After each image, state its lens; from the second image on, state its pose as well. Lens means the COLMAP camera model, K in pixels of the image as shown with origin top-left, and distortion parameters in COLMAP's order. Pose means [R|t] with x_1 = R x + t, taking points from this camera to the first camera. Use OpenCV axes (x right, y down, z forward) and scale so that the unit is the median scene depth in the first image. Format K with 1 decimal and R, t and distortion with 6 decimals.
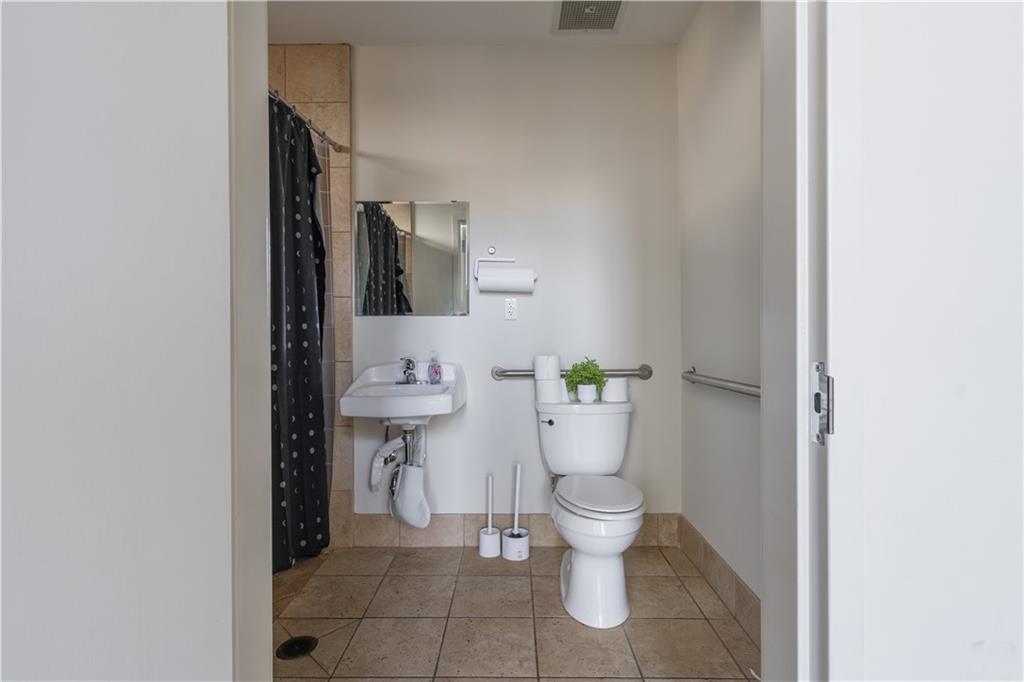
lens RADIAL K [[487.1, 0, 511.2], [0, 487.1, 339.8], [0, 0, 1]] dist [-0.003345, 0.000064]
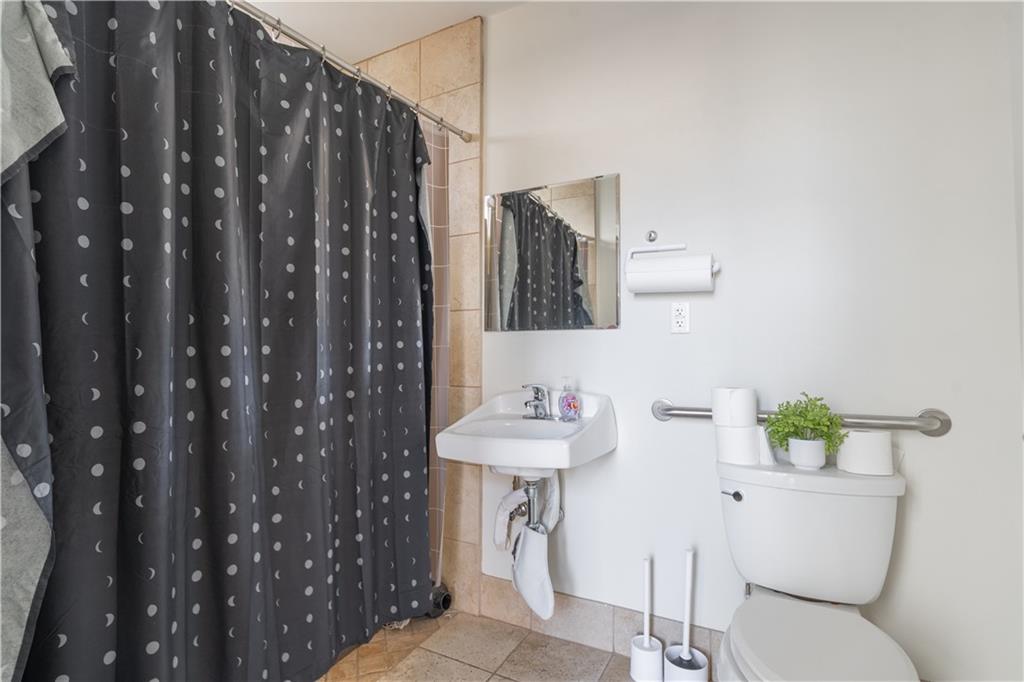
lens RADIAL K [[487.1, 0, 513.4], [0, 487.1, 342.5], [0, 0, 1]] dist [-0.003345, 0.000064]
pose [[0.885706, -0.011817, -0.464097, 0.112585], [-0.005517, 0.999338, -0.035973, -0.002114], [0.464214, 0.034422, 0.885054, 0.295855]]
